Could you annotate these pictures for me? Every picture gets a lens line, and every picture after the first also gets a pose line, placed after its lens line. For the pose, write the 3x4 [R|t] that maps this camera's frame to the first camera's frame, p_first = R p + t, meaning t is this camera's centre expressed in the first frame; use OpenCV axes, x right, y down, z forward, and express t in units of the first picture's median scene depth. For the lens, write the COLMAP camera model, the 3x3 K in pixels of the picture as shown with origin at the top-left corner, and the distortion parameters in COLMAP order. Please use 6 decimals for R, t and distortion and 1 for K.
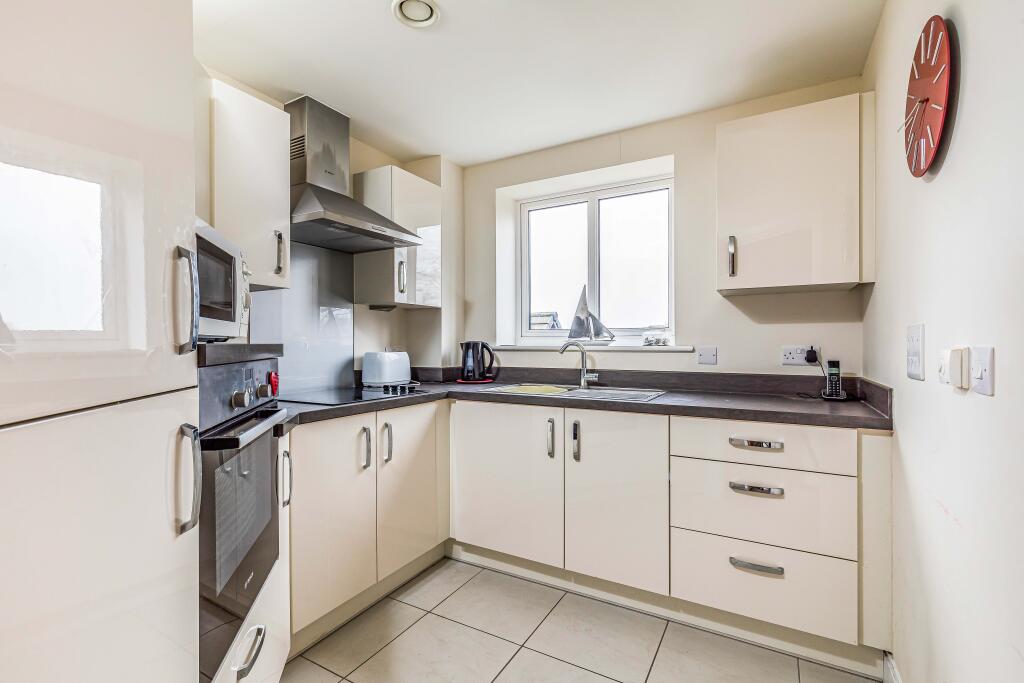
lens RADIAL K [[460.7, 0, 509.7], [0, 460.7, 343.0], [0, 0, 1]] dist [0.007481, -0.001191]
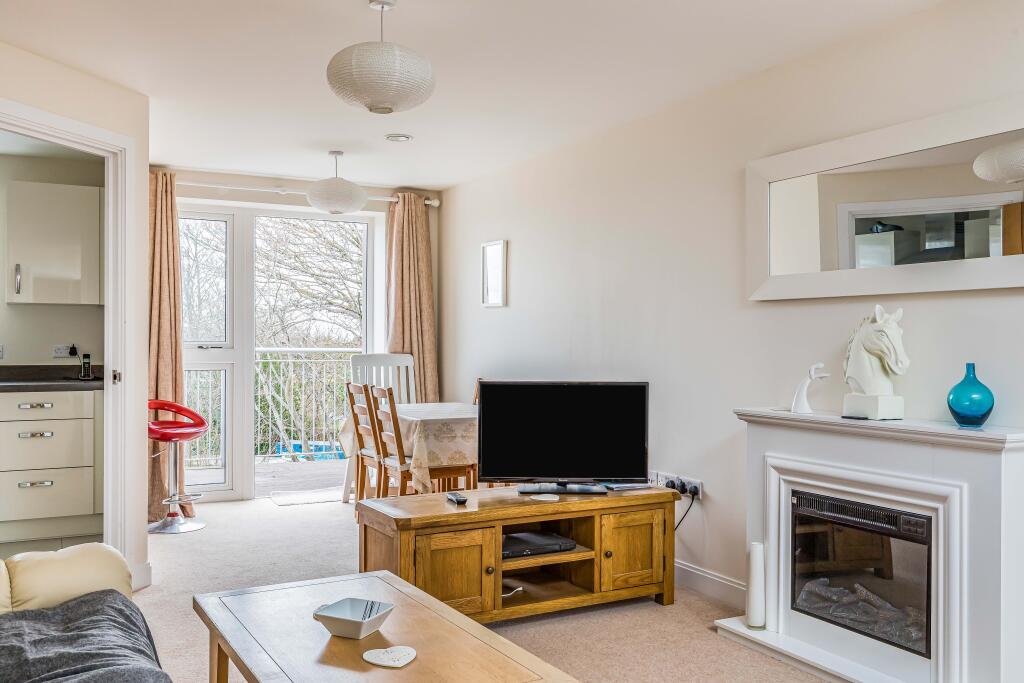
lens RADIAL K [[884.5, 0, 512.0], [0, 884.5, 341.5], [0, 0, 1]] dist [-0.002326, 0.007402]
pose [[0.538799, 0.004316, 0.842423, -0.762237], [-0.004877, 0.999986, -0.002004, -0.002173], [-0.842420, -0.003029, 0.538813, -1.342017]]
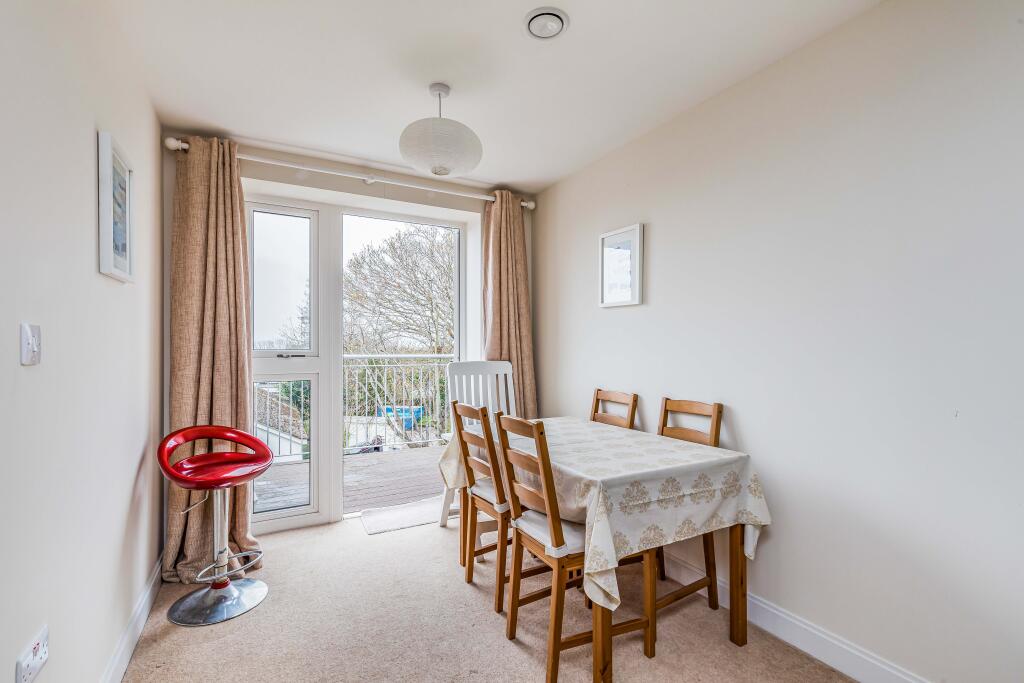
lens RADIAL K [[459.5, 0, 509.4], [0, 459.5, 346.4], [0, 0, 1]] dist [0.003806, -0.000028]
pose [[0.526387, 0.004539, 0.850233, 0.201574], [0.003207, 0.999968, -0.007324, -0.001075], [-0.850239, 0.006582, 0.526356, -0.341851]]
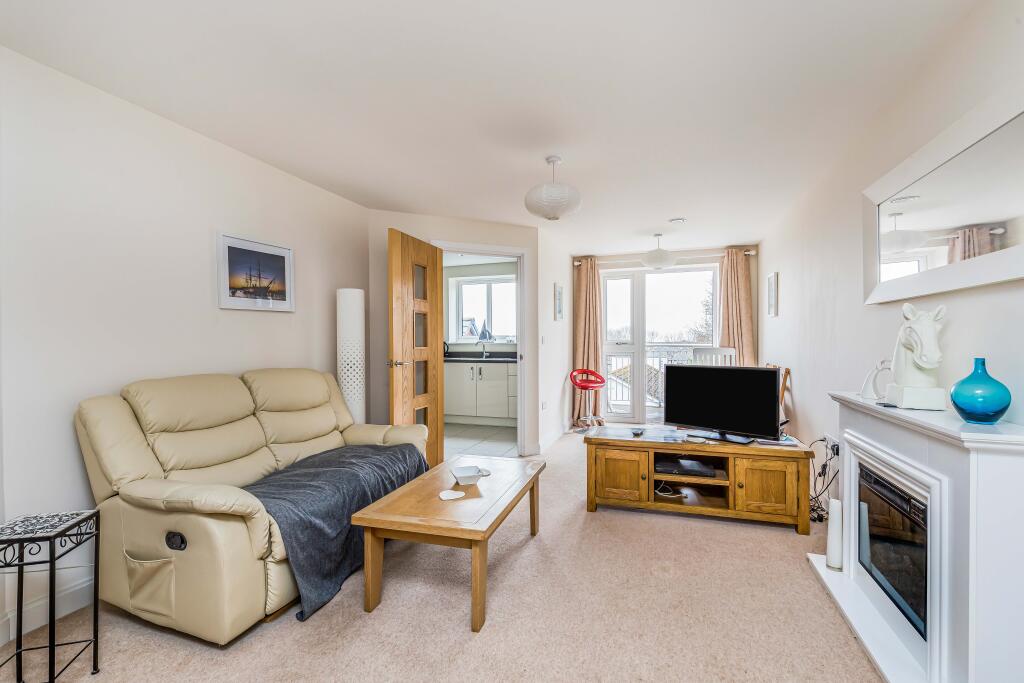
lens RADIAL K [[460.7, 0, 509.7], [0, 460.7, 343.0], [0, 0, 1]] dist [0.007481, -0.001191]
pose [[0.984163, -0.003767, 0.177227, -0.169630], [0.003169, 0.999988, 0.003657, -0.002192], [-0.177239, -0.003037, 0.984163, -1.689259]]
